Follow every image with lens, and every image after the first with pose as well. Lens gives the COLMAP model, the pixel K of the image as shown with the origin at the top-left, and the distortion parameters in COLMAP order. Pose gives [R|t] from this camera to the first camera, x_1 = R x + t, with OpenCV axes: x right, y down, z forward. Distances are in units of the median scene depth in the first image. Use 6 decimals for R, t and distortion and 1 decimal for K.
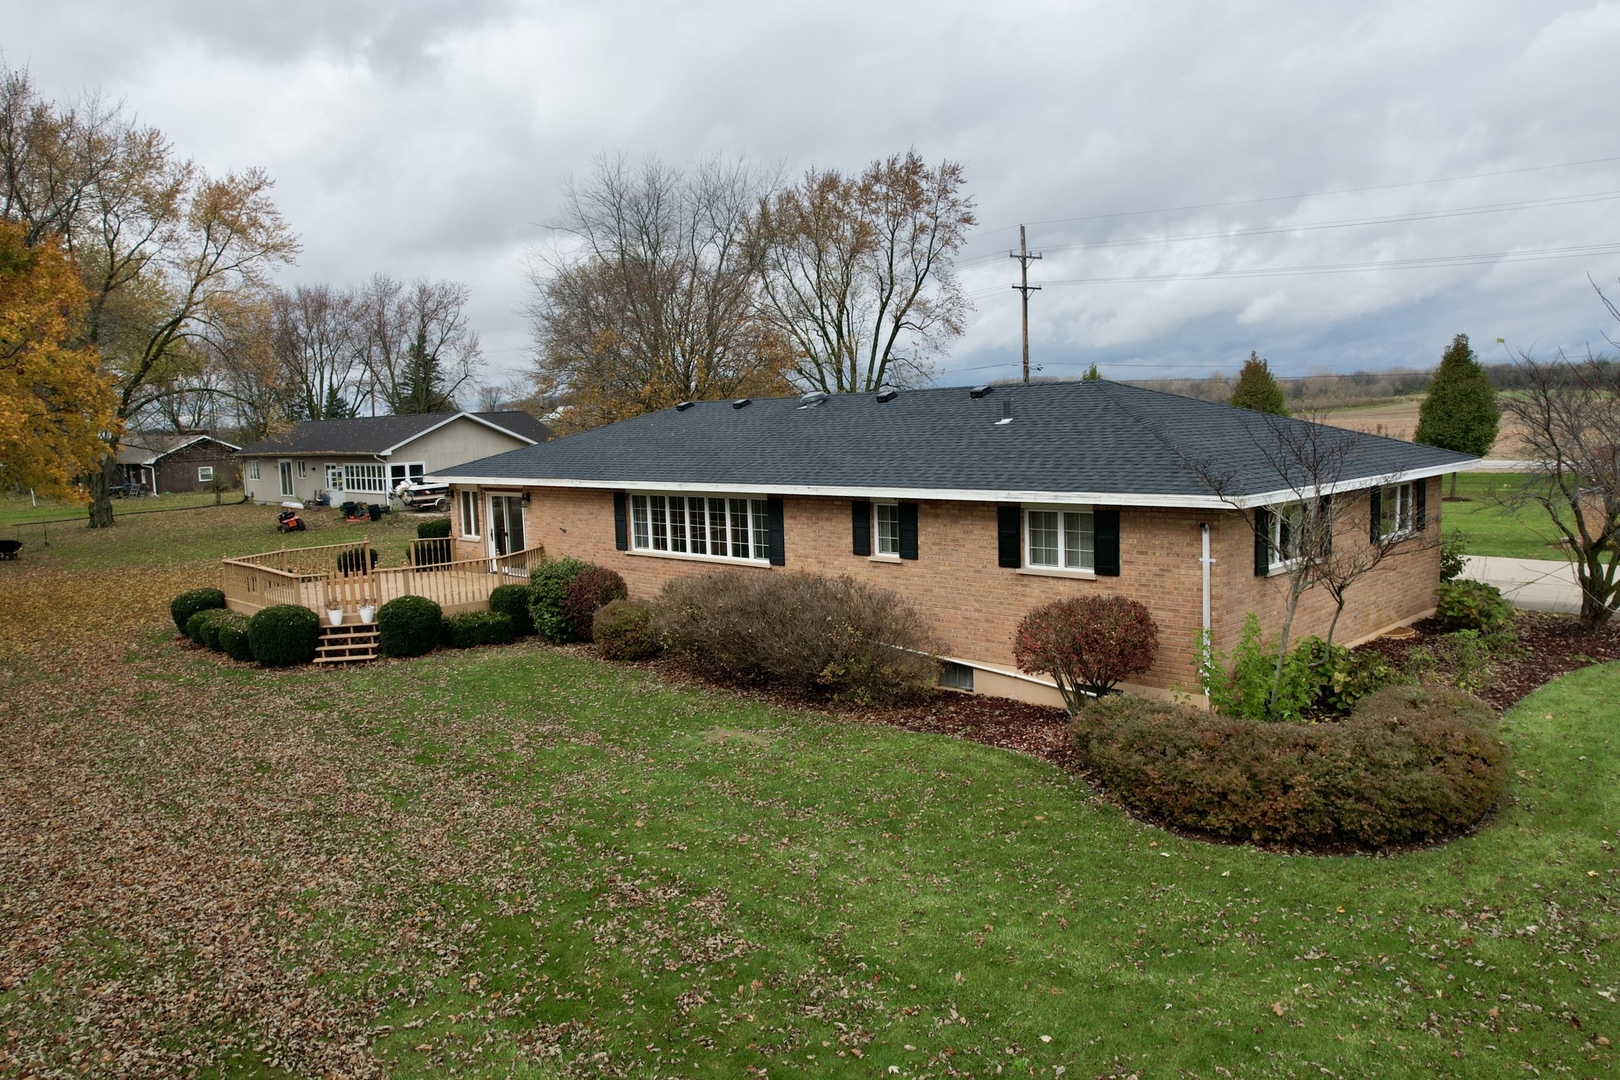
lens RADIAL K [[1035.3, 0, 810.0], [0, 1035.3, 540.0], [0, 0, 1]] dist [-0.061329, 0.040061]
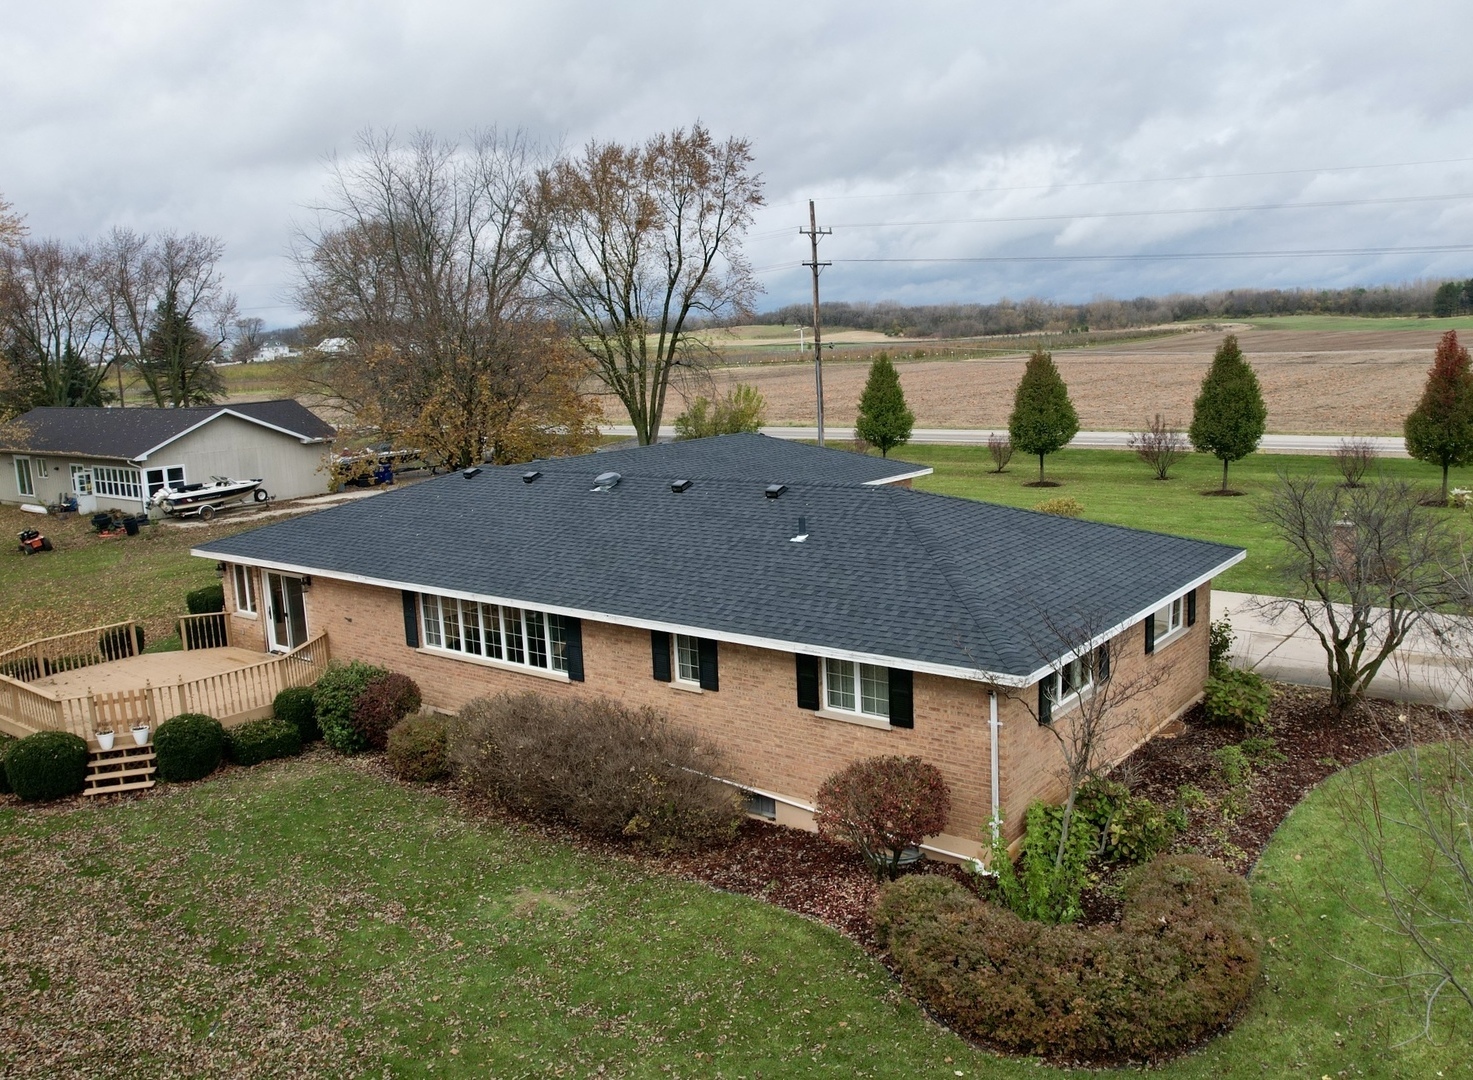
lens RADIAL K [[1062.7, 0, 736.5], [0, 1062.7, 540.0], [0, 0, 1]] dist [-0.064351, 0.040189]
pose [[0.991660, -0.030105, 0.125319, -0.002796], [0.025117, 0.998836, 0.041192, -0.150325], [-0.126413, -0.037700, 0.991261, -0.018886]]
